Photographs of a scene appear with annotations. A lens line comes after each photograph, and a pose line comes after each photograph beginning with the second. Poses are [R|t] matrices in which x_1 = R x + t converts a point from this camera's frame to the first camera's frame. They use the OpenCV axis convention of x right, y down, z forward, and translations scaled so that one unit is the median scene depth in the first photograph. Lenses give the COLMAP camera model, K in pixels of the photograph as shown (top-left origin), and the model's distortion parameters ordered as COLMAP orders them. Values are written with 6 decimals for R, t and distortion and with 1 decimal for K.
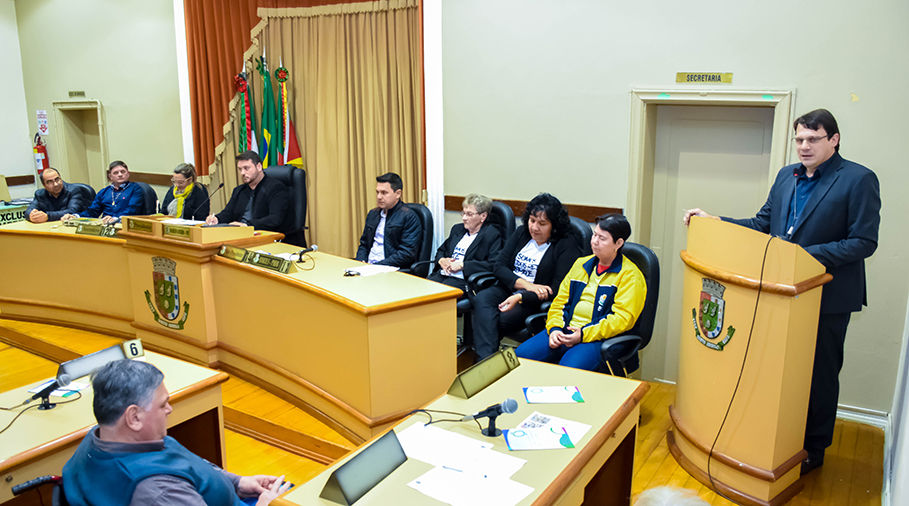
lens RADIAL K [[716.2, 0, 454.5], [0, 716.2, 253.0], [0, 0, 1]] dist [-0.107417, 0.000432]
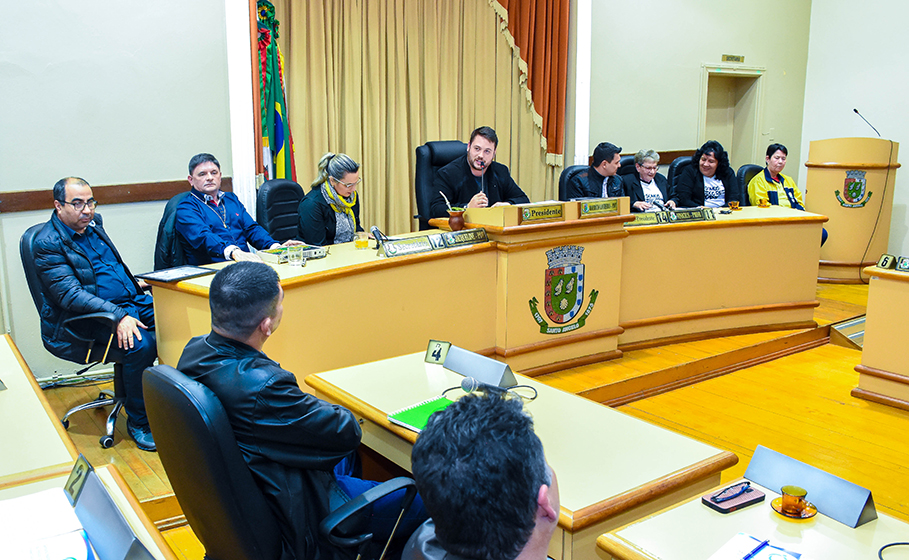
lens RADIAL K [[826.8, 0, 432.6], [0, 826.8, 278.4], [0, 0, 1]] dist [-0.067326, 0.009683]
pose [[0.404360, -0.191752, 0.894273, -1.342714], [0.191850, 0.973805, 0.122058, -0.103831], [-0.894252, 0.122211, 0.430556, 0.731074]]
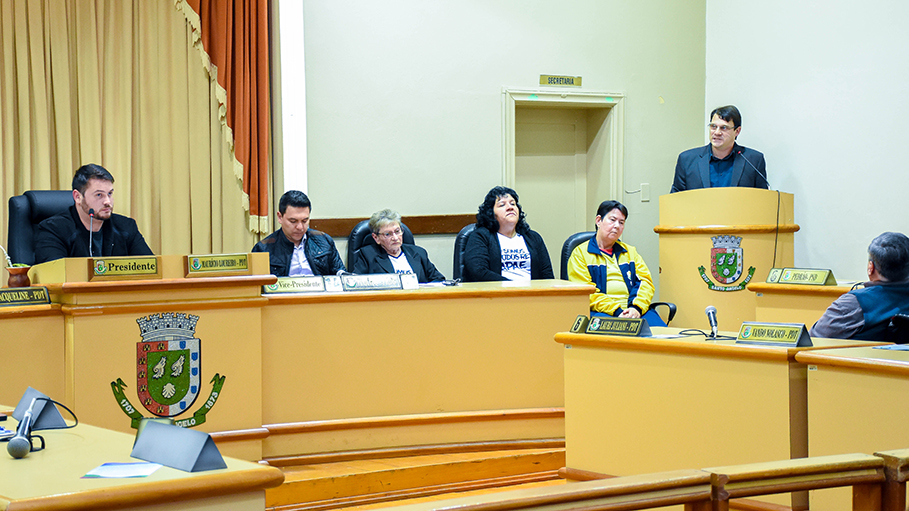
lens RADIAL K [[1718.9, 0, 454.5], [0, 1718.9, 255.5], [0, 0, 1]] dist [0.309236, 0.043951]
pose [[0.393229, -0.033365, 0.918835, -1.730878], [0.202929, 0.977847, -0.051339, 0.087357], [-0.896767, 0.206646, 0.391288, 0.158402]]
